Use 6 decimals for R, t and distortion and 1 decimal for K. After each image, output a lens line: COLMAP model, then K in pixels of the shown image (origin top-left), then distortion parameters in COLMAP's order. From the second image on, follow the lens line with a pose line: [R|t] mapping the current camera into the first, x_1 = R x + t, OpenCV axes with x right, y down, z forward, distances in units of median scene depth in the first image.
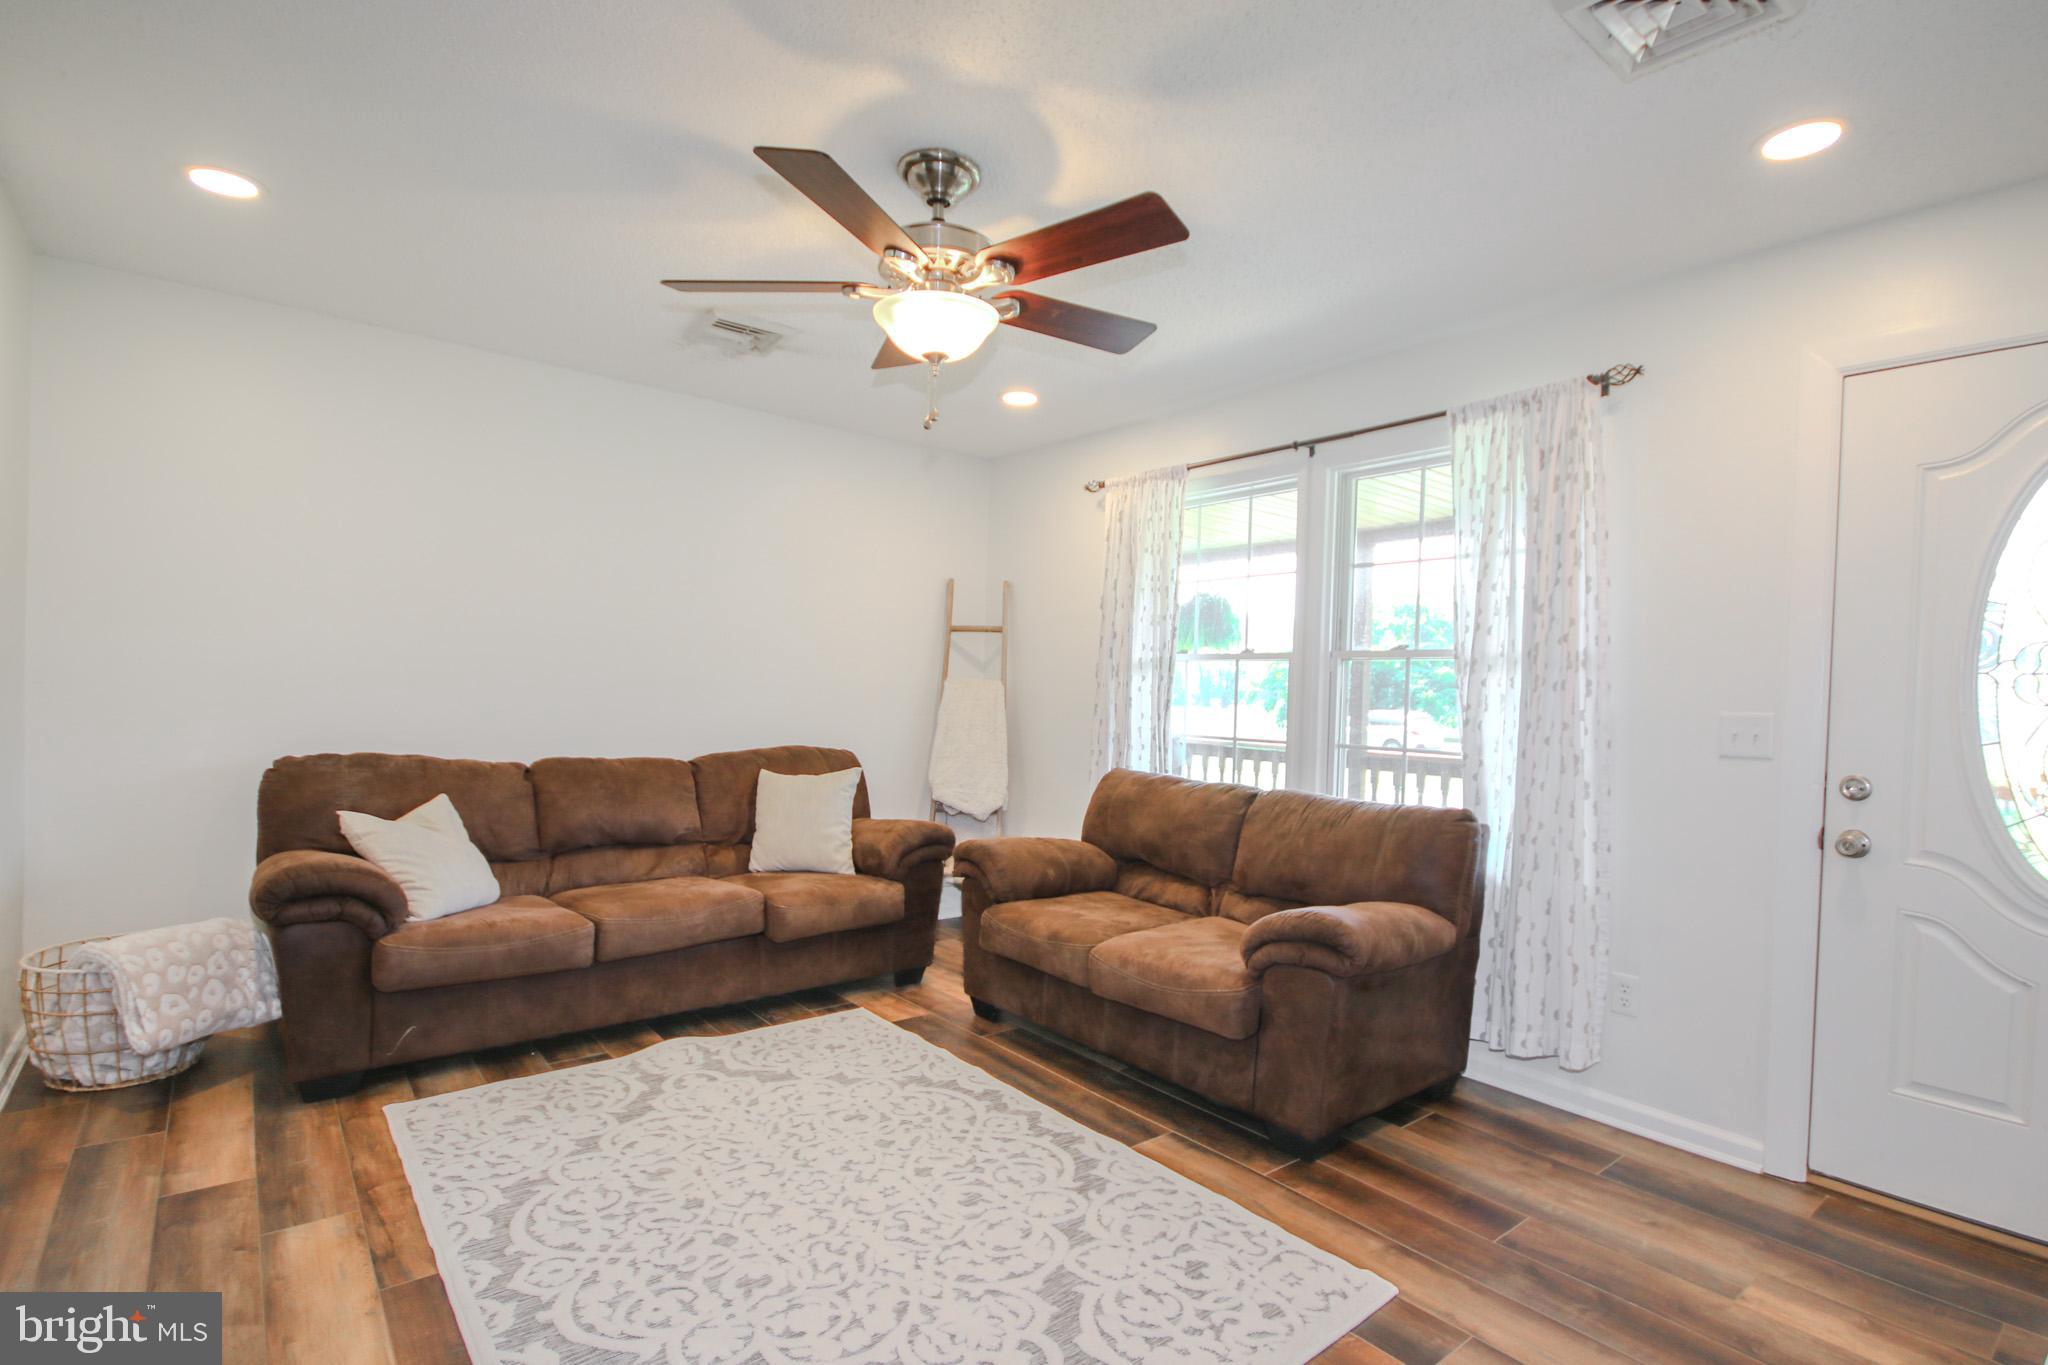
lens RADIAL K [[966.6, 0, 1031.9], [0, 966.6, 692.1], [0, 0, 1]] dist [-0.002193, -0.001540]
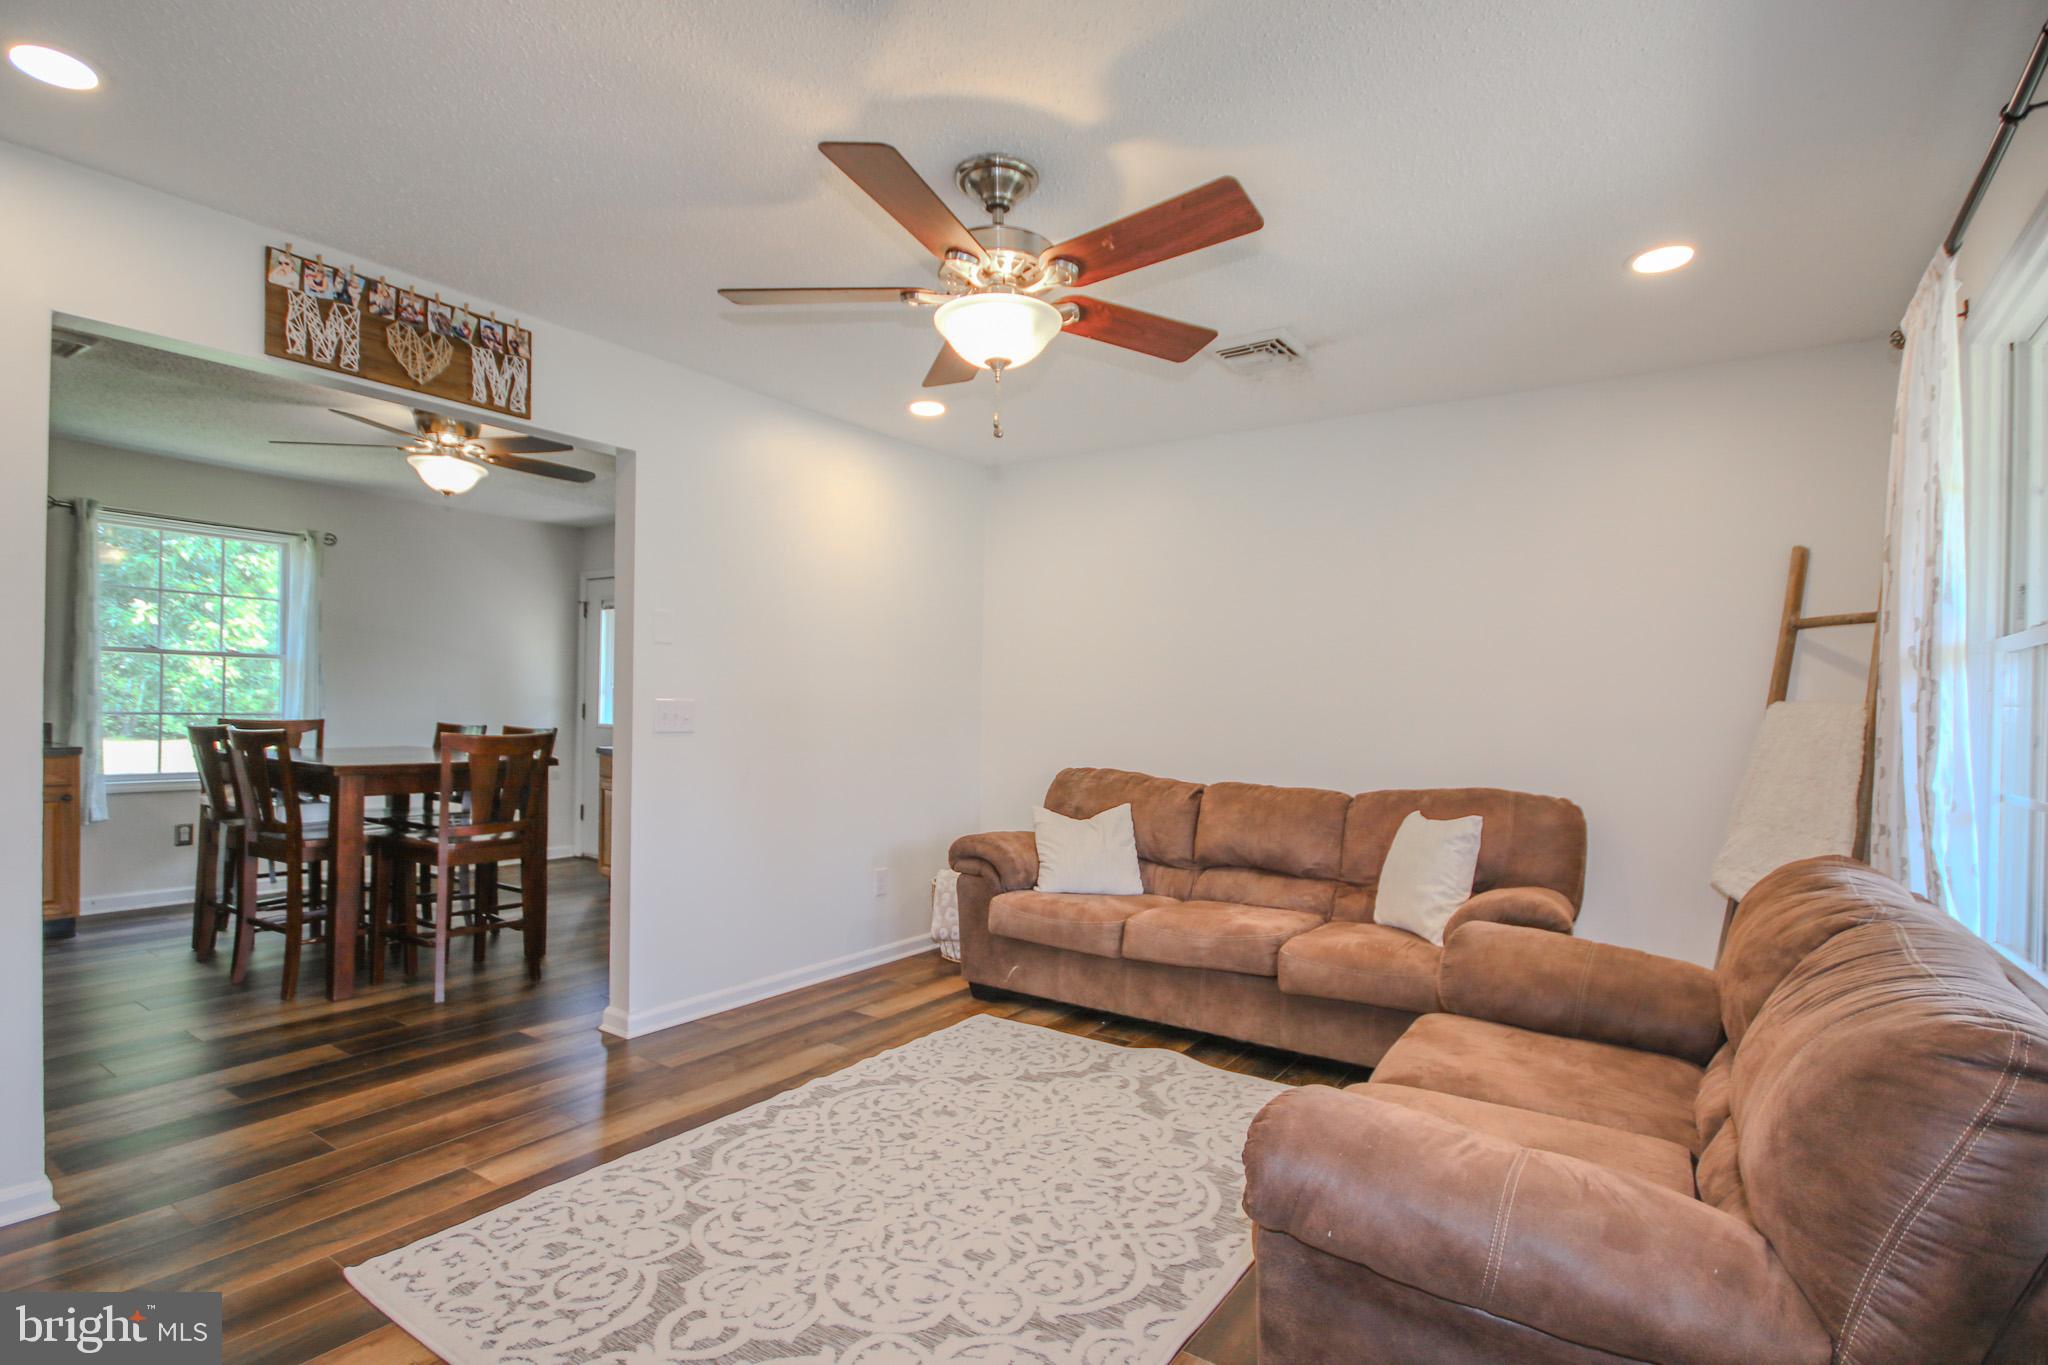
lens RADIAL K [[966.6, 0, 1029.9], [0, 966.6, 698.8], [0, 0, 1]] dist [-0.002193, -0.001540]
pose [[0.299369, -0.034405, -0.953517, 0.703021], [-0.010723, 0.999165, -0.039419, 0.025982], [0.954077, 0.022026, 0.298750, 0.631661]]
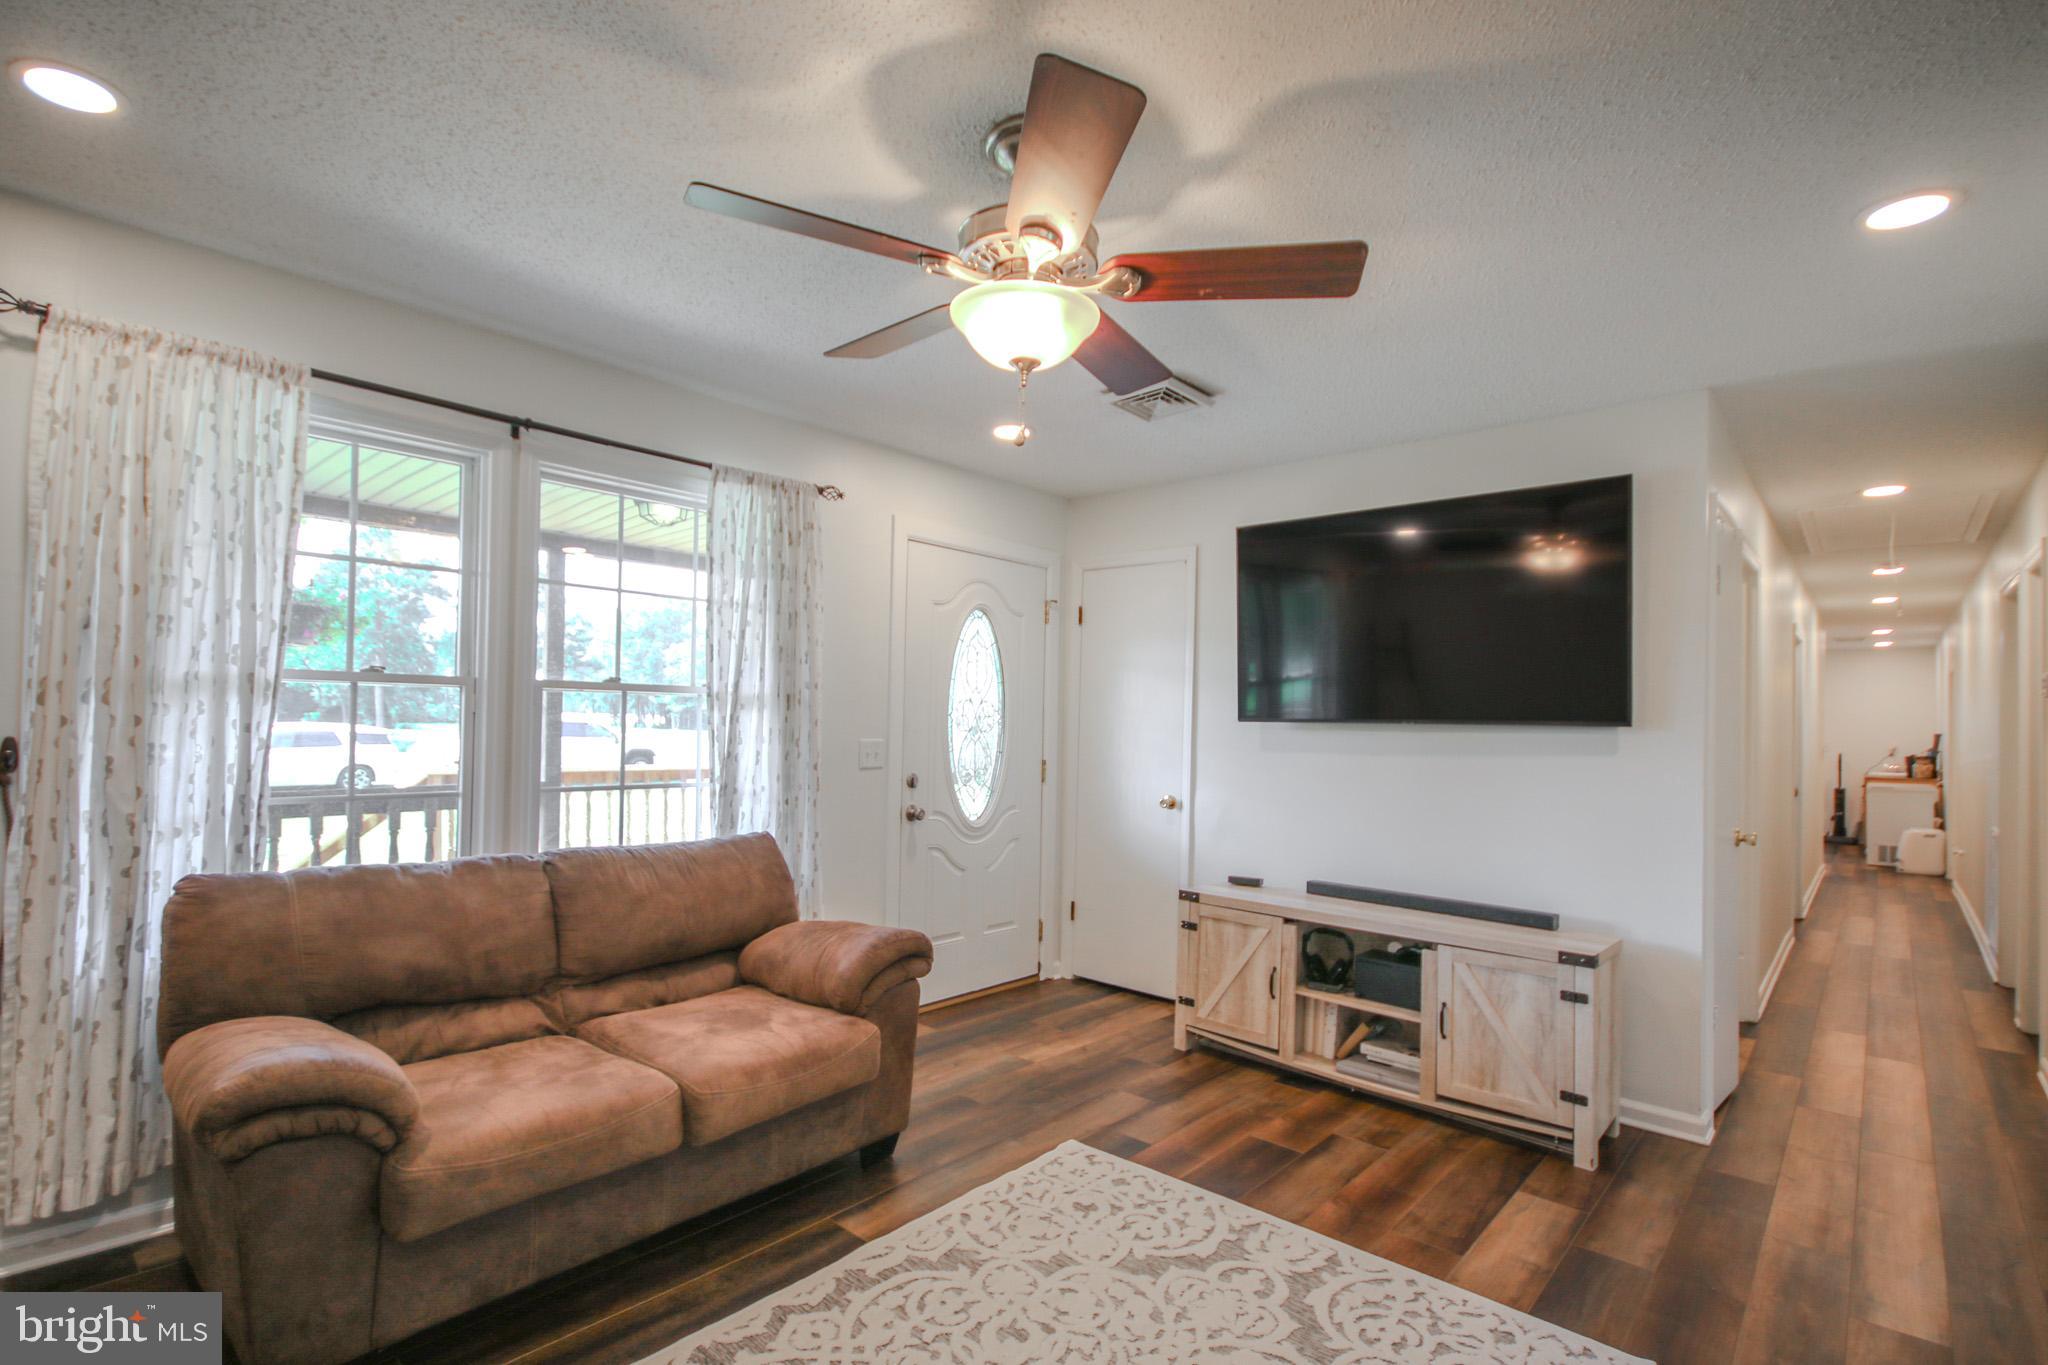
lens RADIAL K [[966.6, 0, 1015.5], [0, 966.6, 689.5], [0, 0, 1]] dist [-0.002193, -0.001540]
pose [[-0.160878, 0.003546, 0.986968, -0.781011], [-0.028779, 0.999551, -0.008282, -0.048866], [-0.986555, -0.029737, -0.160704, 0.962188]]
